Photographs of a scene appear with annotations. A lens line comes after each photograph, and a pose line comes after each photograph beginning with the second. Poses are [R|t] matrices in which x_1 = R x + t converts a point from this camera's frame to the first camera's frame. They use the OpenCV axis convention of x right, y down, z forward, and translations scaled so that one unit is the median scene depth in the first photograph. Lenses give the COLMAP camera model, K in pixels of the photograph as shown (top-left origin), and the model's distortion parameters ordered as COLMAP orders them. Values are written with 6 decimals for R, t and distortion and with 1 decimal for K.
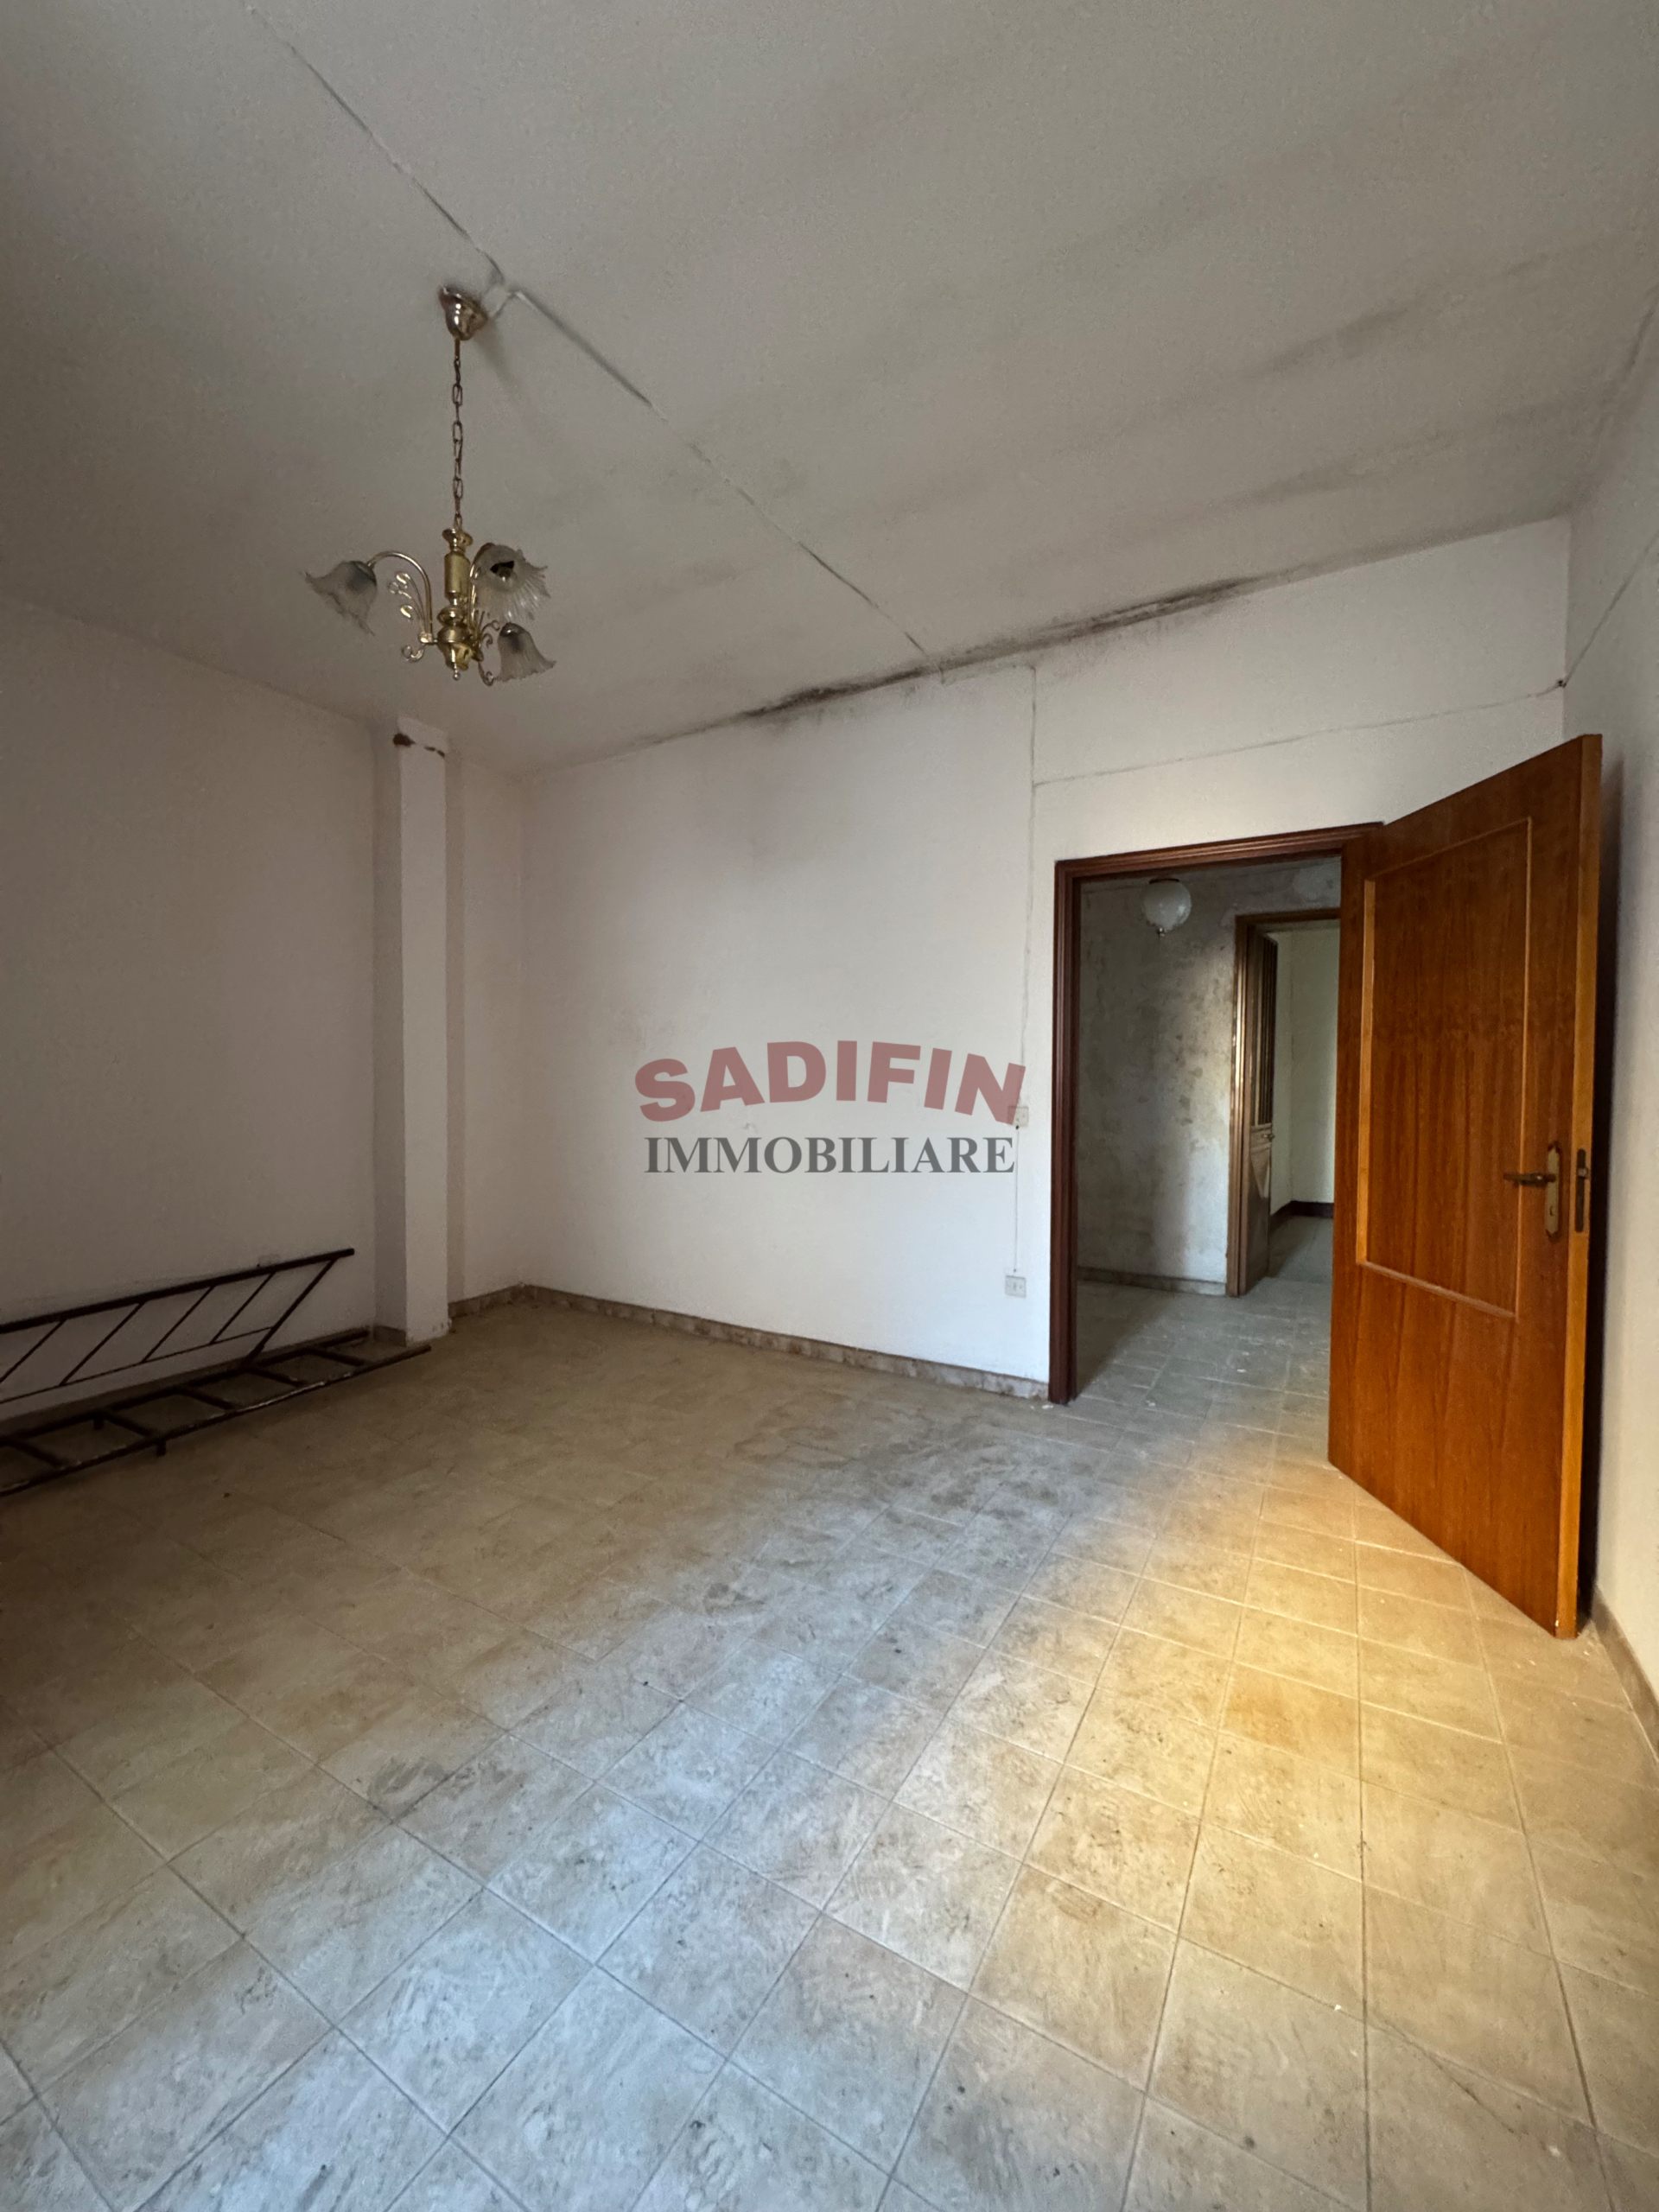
lens RADIAL K [[880.9, 0, 829.4], [0, 880.9, 1105.0], [0, 0, 1]] dist [-0.003421, 0.000249]
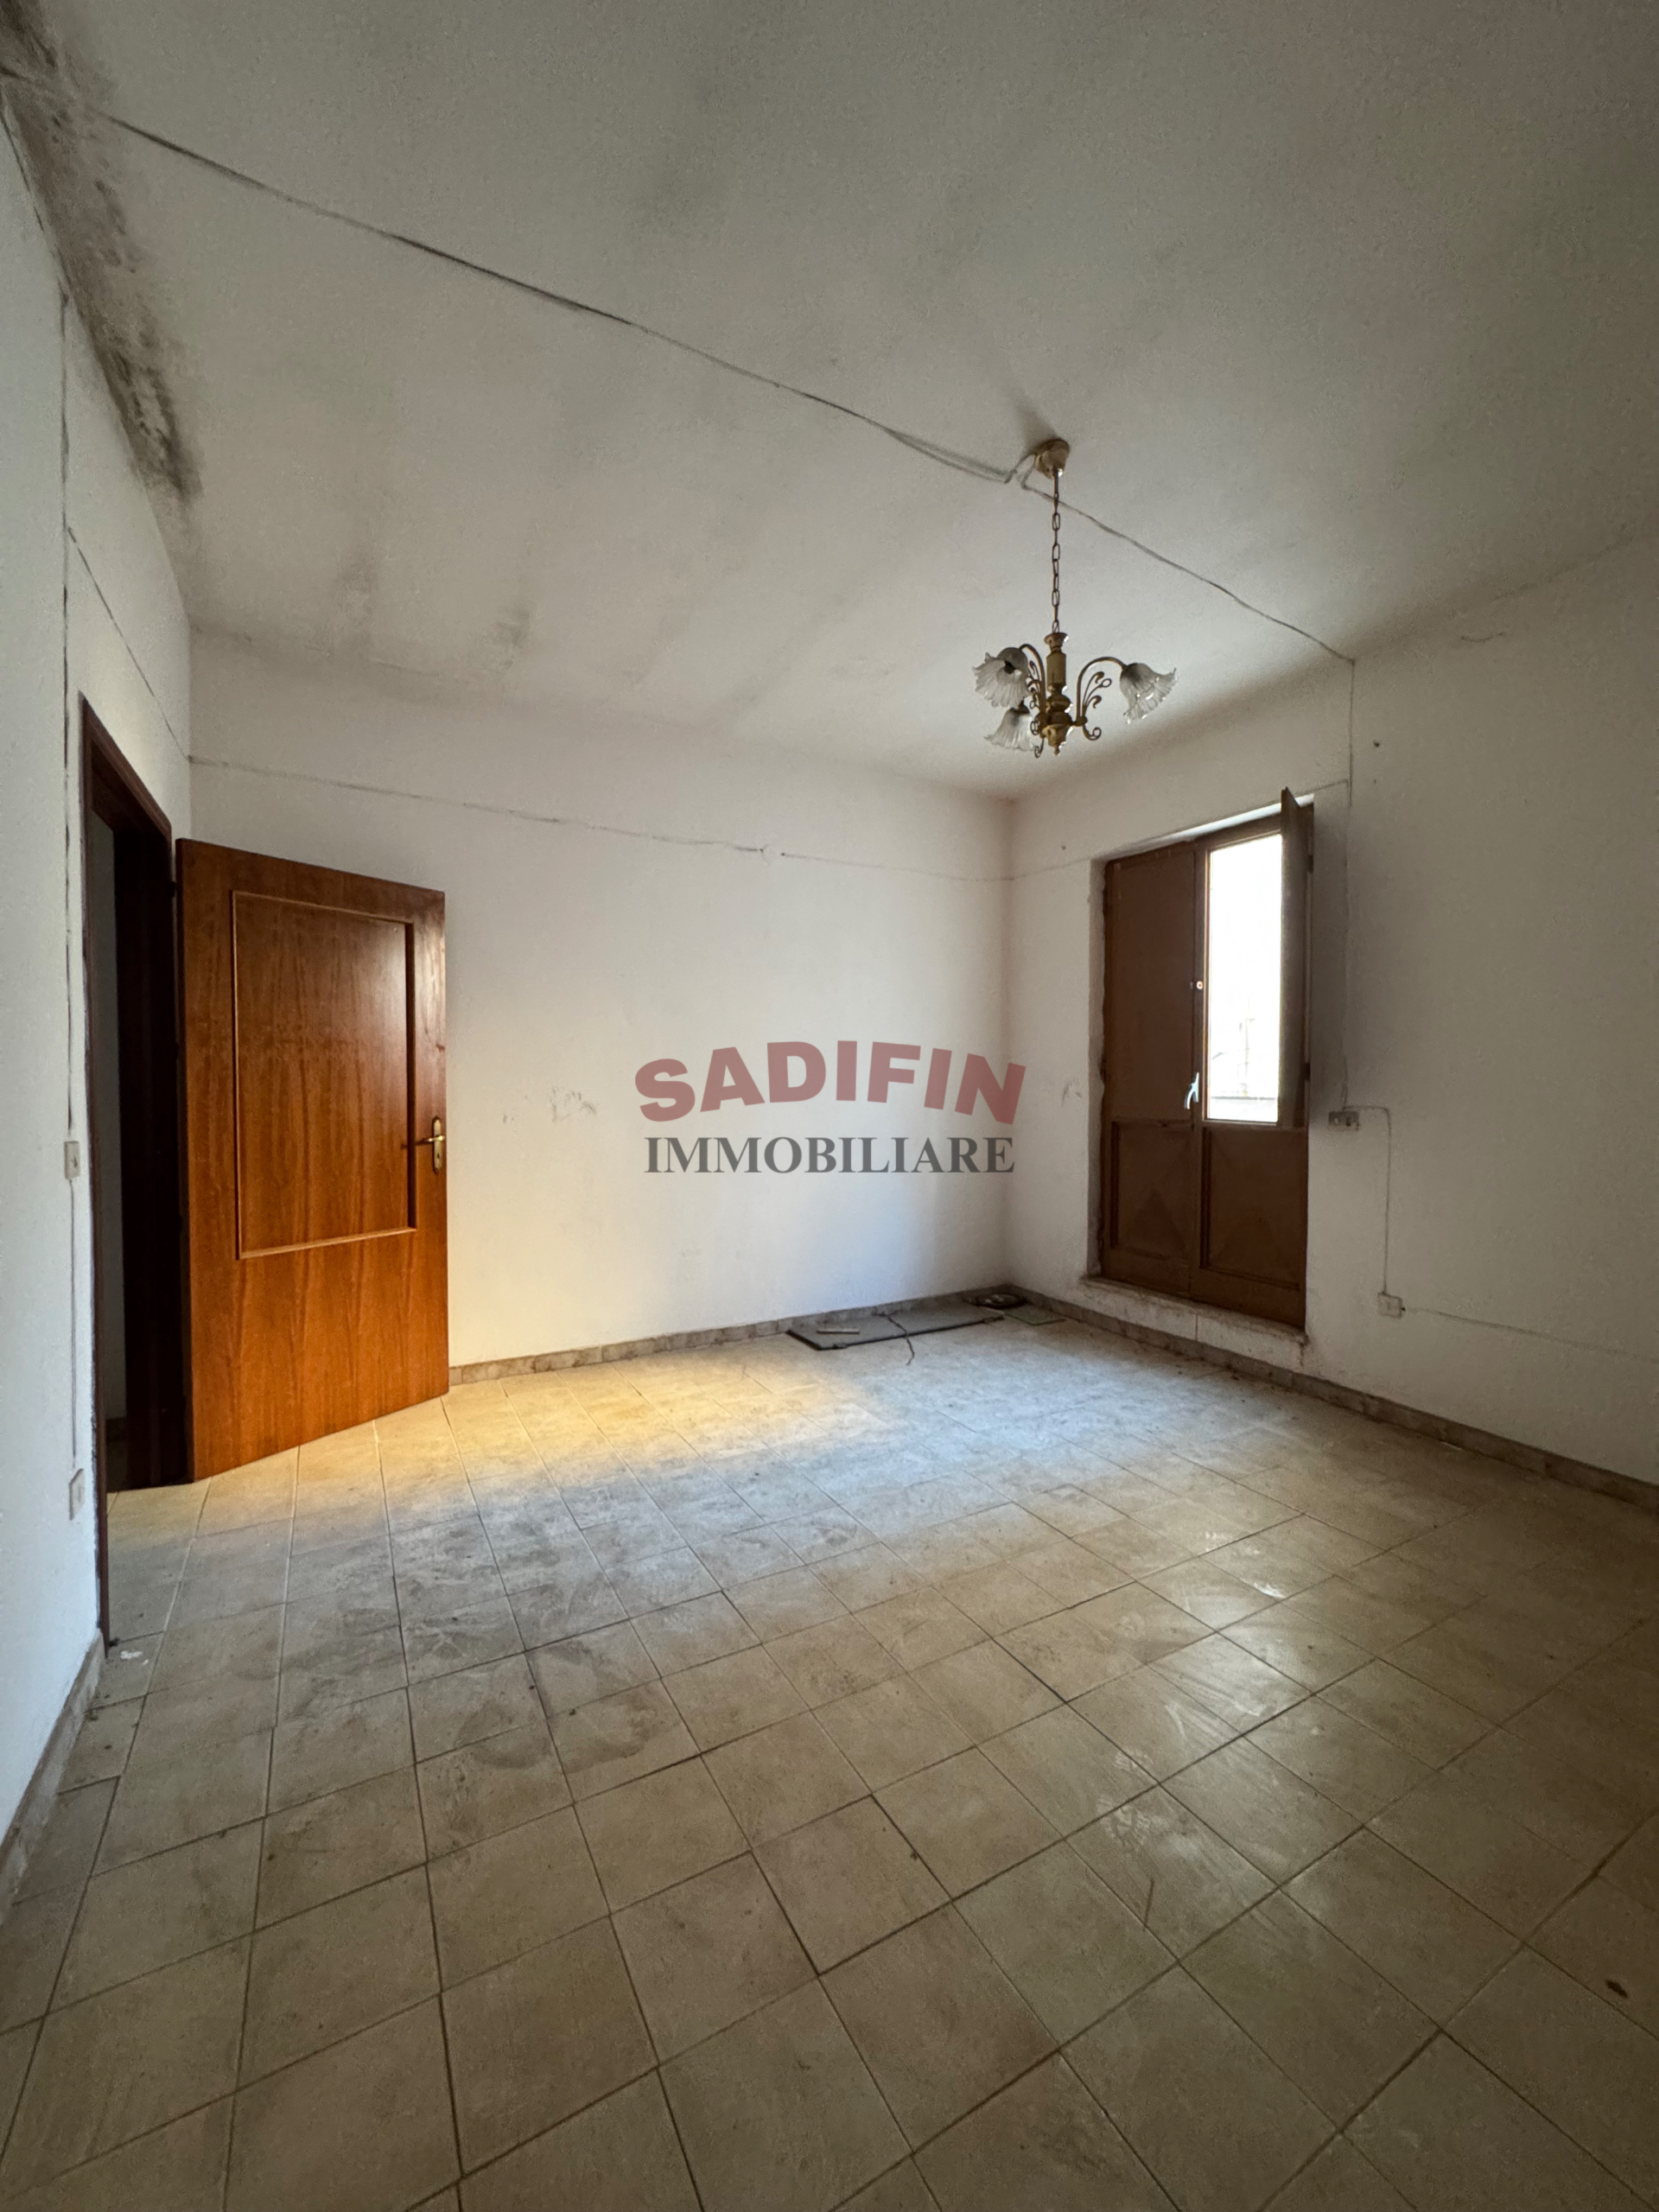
lens RADIAL K [[883.2, 0, 832.1], [0, 883.2, 1103.4], [0, 0, 1]] dist [-0.003324, 0.000028]
pose [[-0.867837, -0.018778, 0.496494, -0.633808], [0.011075, 0.998306, 0.057115, -0.066170], [-0.496726, 0.055065, -0.866159, 1.842598]]
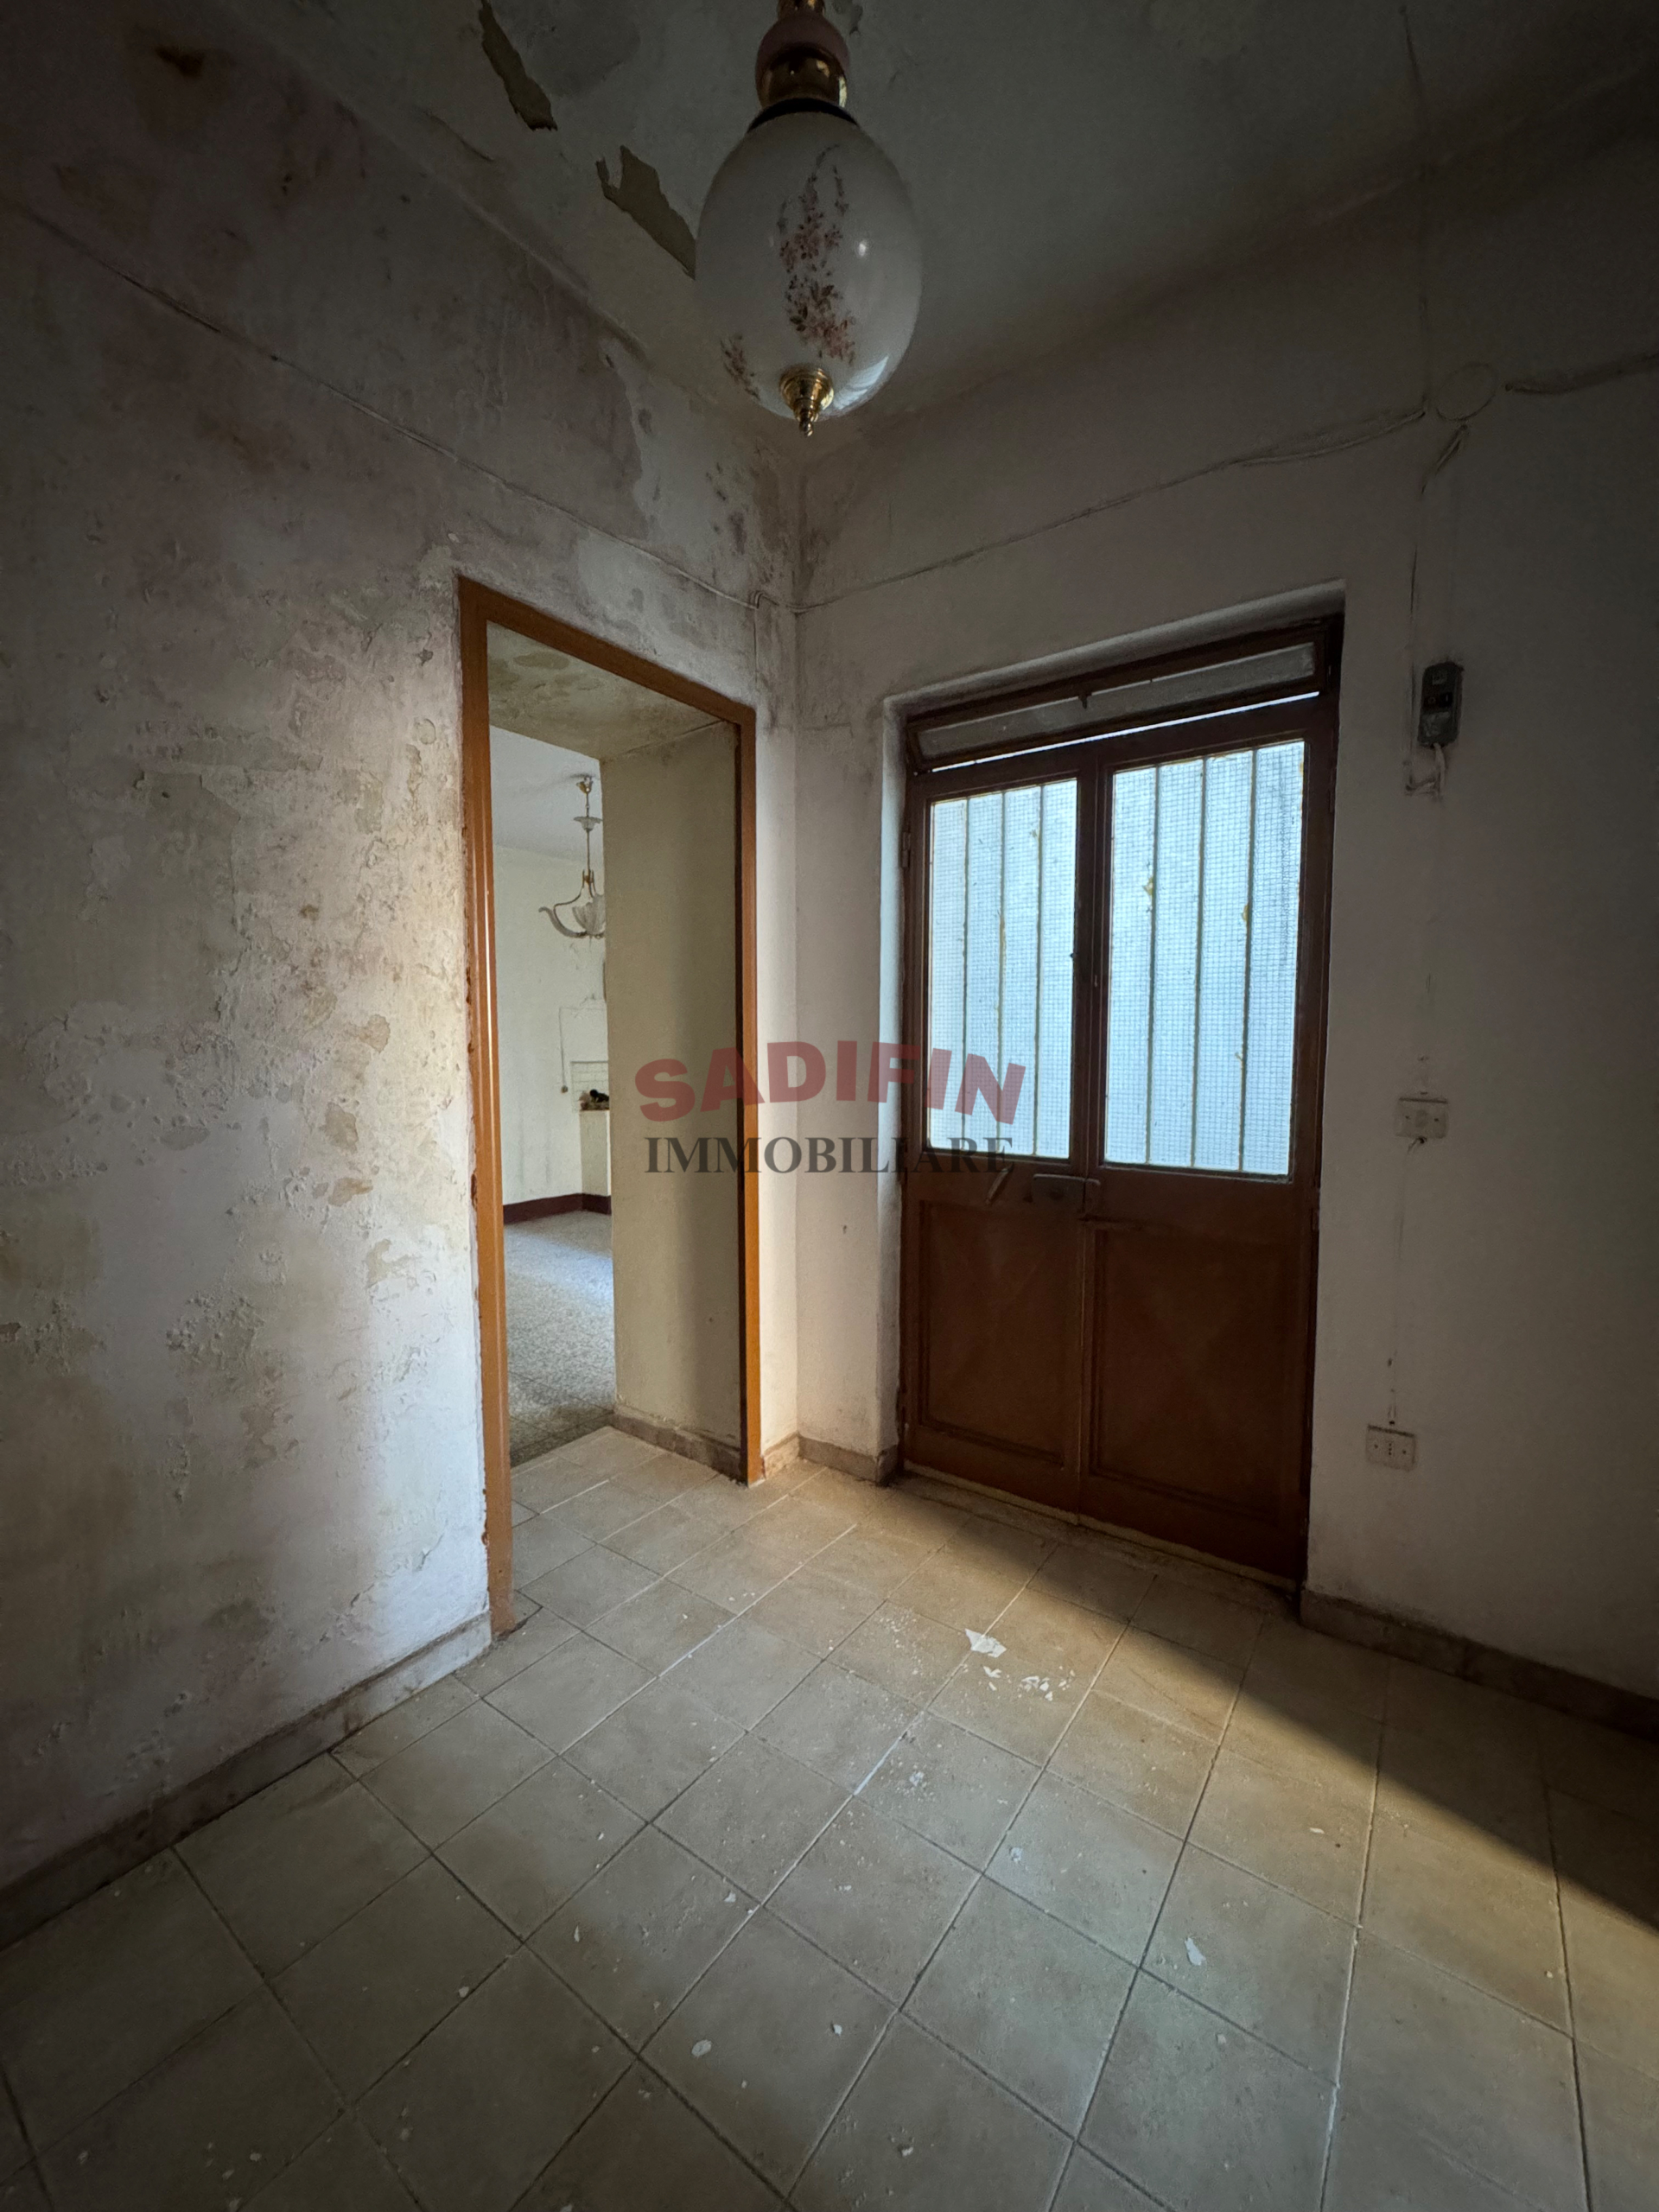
lens RADIAL K [[880.9, 0, 829.4], [0, 880.9, 1105.0], [0, 0, 1]] dist [-0.003421, 0.000249]
pose [[0.095315, -0.075195, 0.992603, 0.261996], [0.038330, 0.996681, 0.071823, -0.061010], [-0.994709, 0.031200, 0.097881, 1.808916]]
